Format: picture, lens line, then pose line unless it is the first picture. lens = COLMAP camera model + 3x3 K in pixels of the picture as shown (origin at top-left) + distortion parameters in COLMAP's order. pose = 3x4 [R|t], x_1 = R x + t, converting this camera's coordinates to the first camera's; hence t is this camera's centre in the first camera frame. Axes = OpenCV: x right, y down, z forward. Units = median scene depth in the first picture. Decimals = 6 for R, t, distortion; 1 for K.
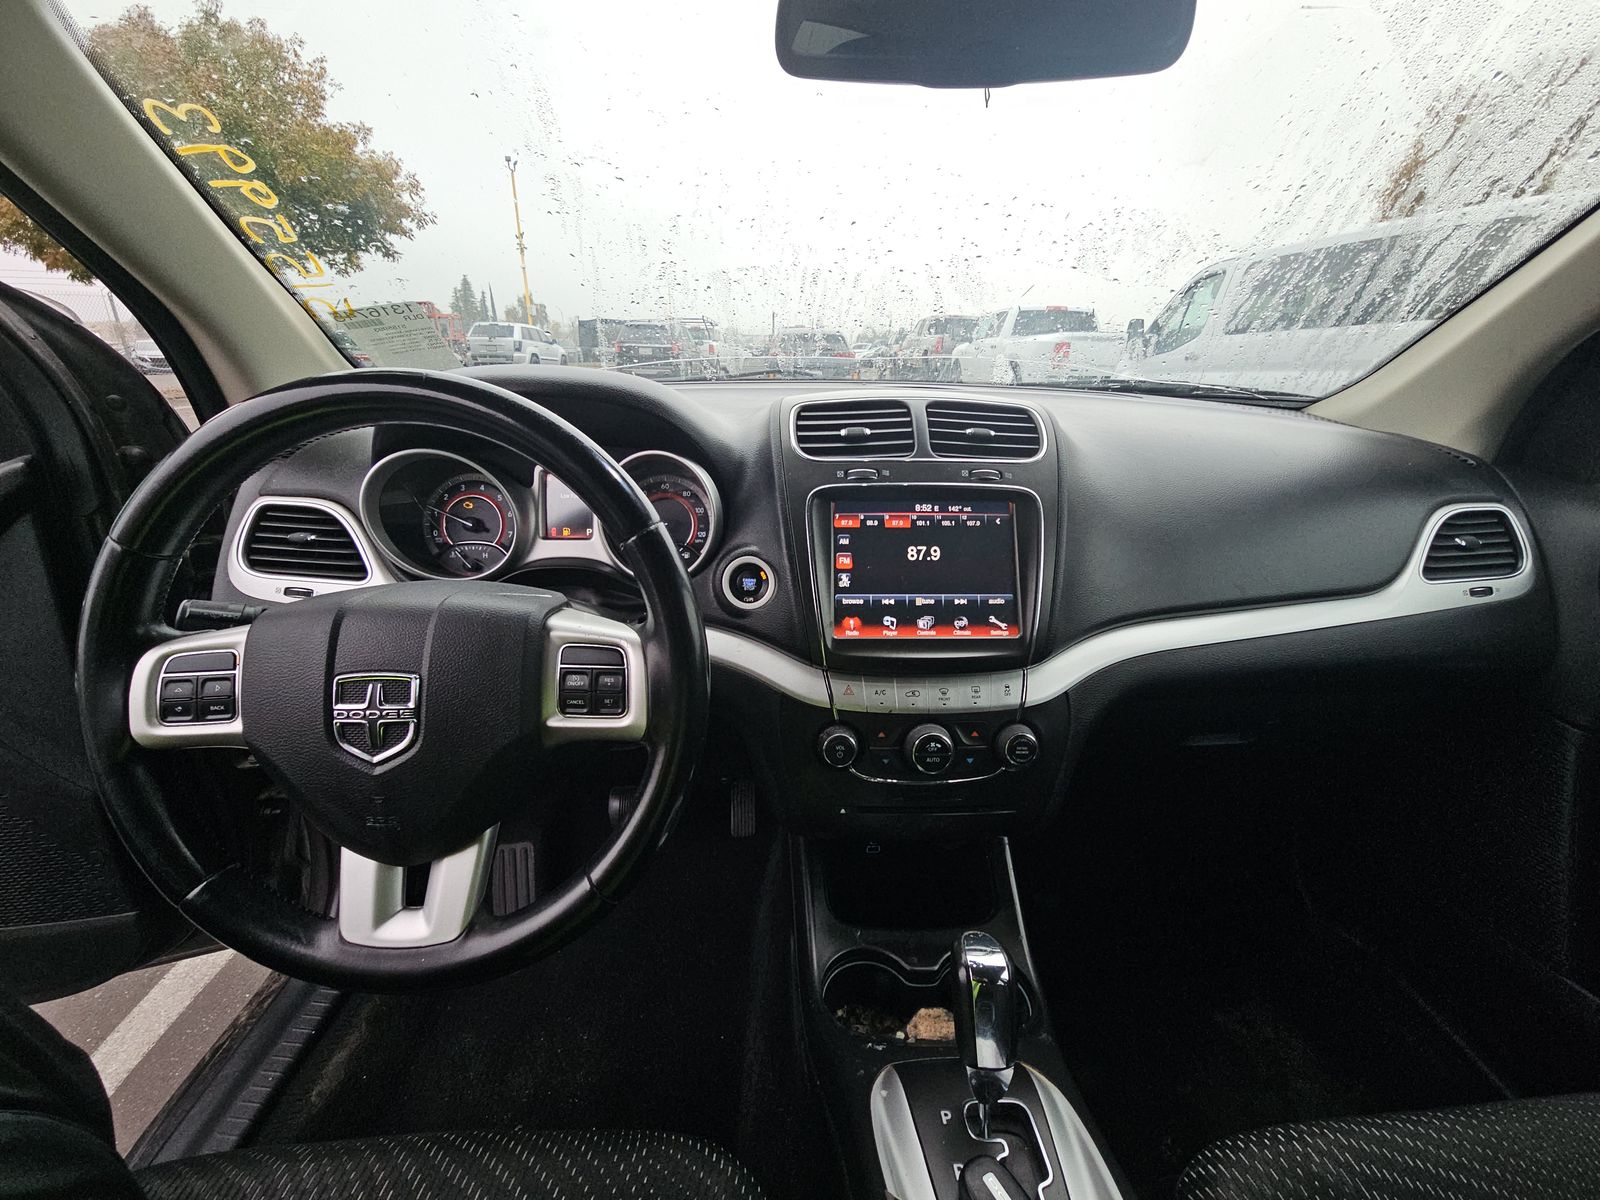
lens RADIAL K [[599.3, 0, 800.0], [0, 599.3, 600.0], [0, 0, 1]] dist [-0.001121, -0.010870]
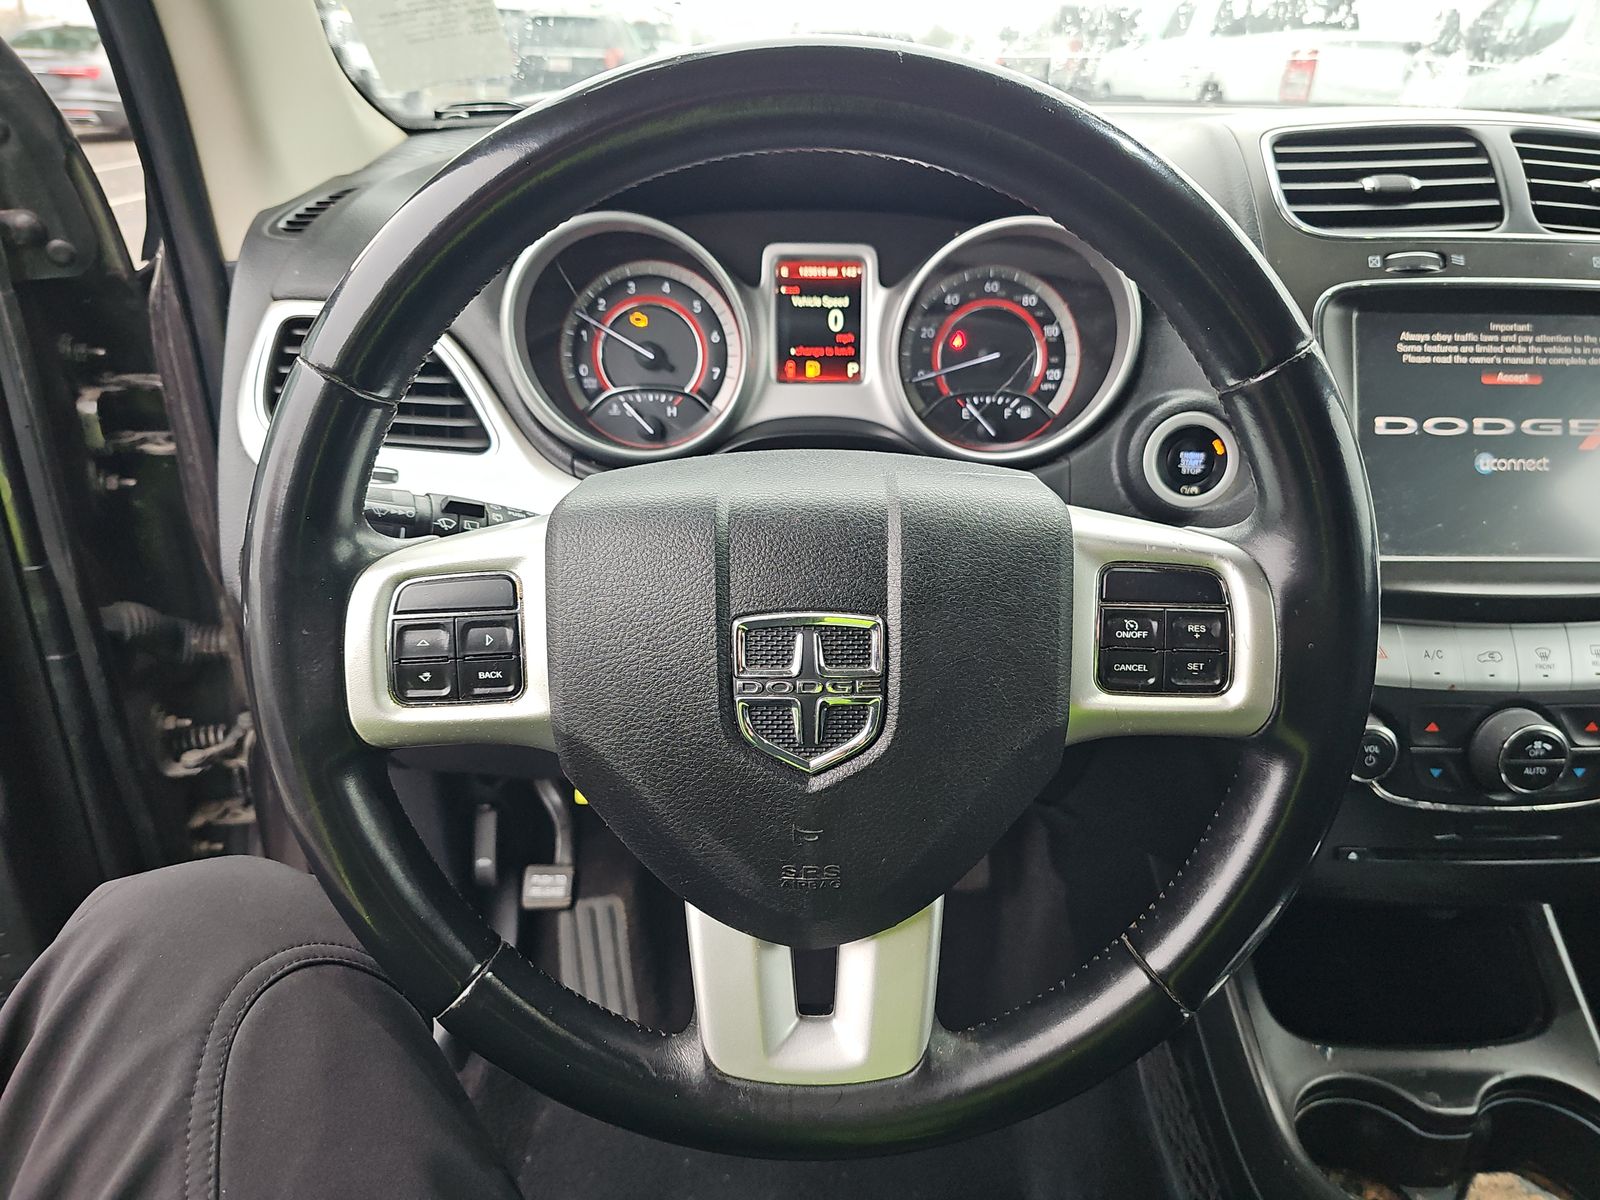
lens RADIAL K [[1007.6, 0, 800.0], [0, 1007.6, 600.0], [0, 0, 1]] dist [0.008116, -0.021048]
pose [[0.999888, 0.006101, -0.013682, -0.440050], [-0.004740, 0.995234, 0.097403, 0.011374], [0.014211, -0.097327, 0.995151, 0.040081]]
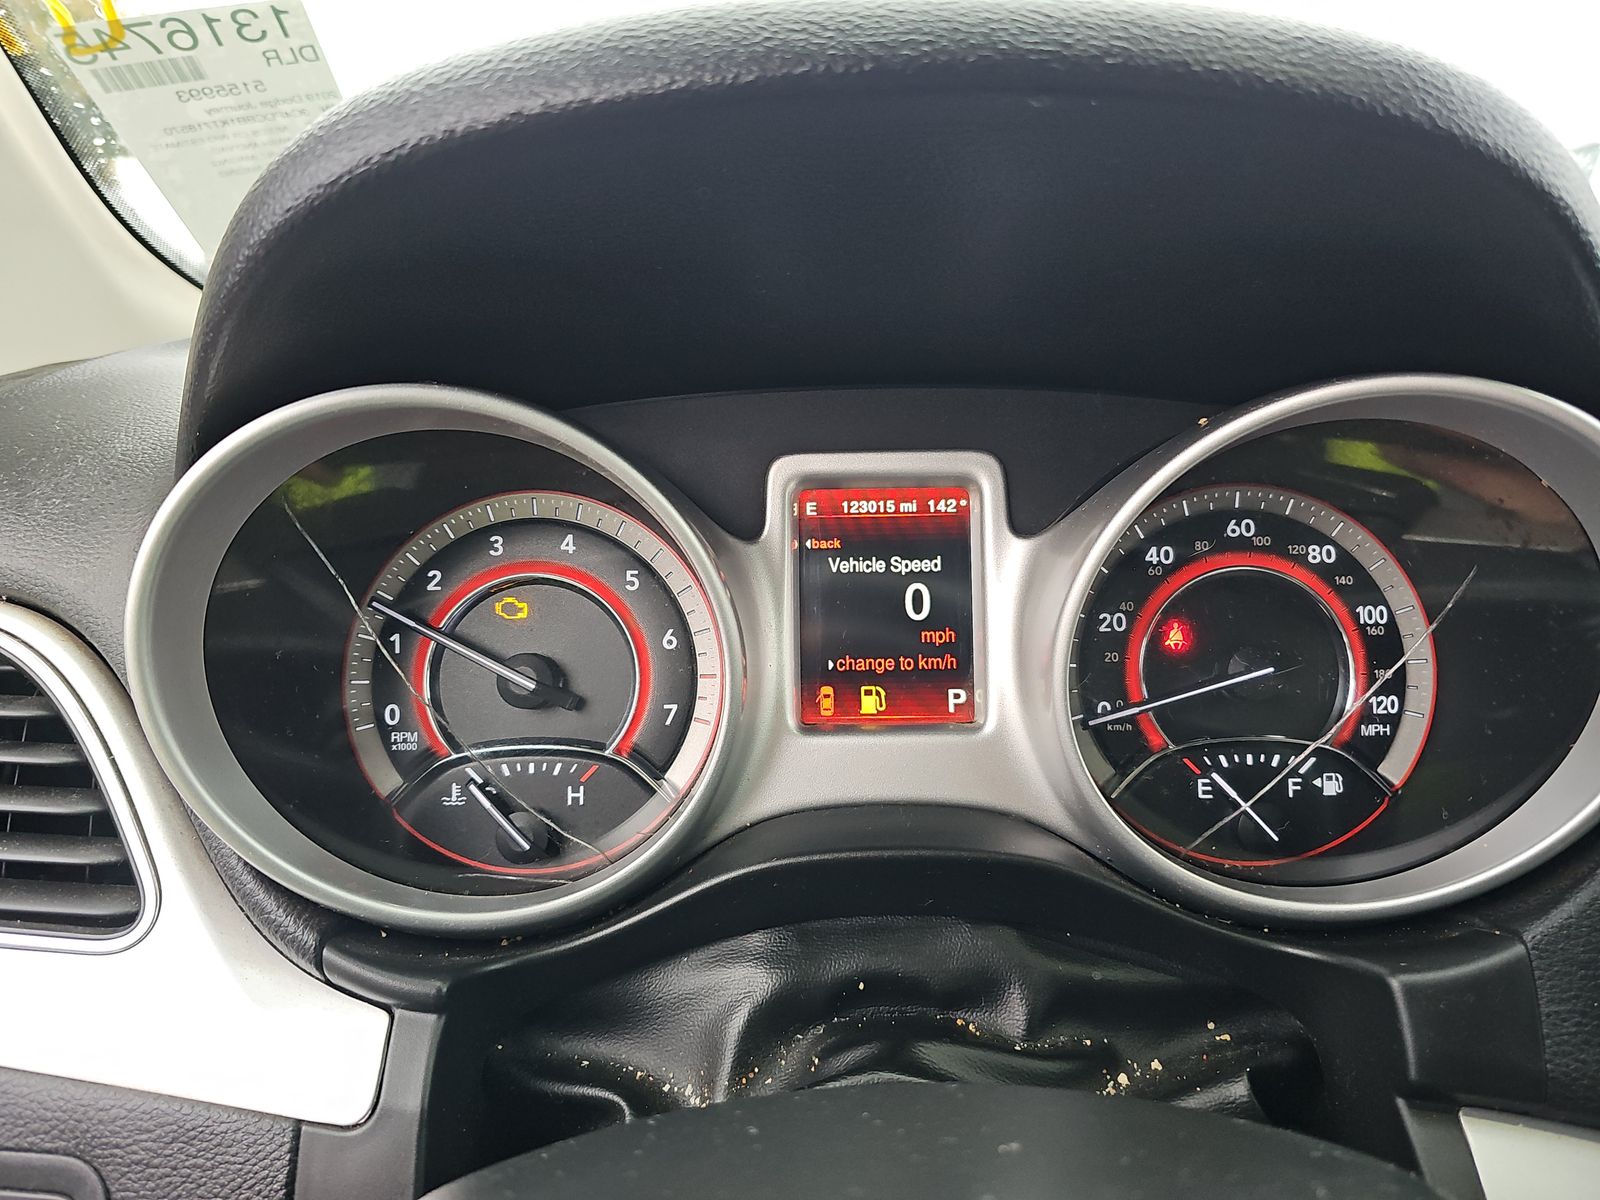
lens RADIAL K [[1059.9, 0, 800.0], [0, 1059.9, 600.0], [0, 0, 1]] dist [0.002116, -0.003262]
pose [[0.999436, -0.015915, -0.029564, -0.463577], [0.012363, 0.993095, -0.116663, -0.118188], [0.031217, 0.116232, 0.992731, 0.593111]]
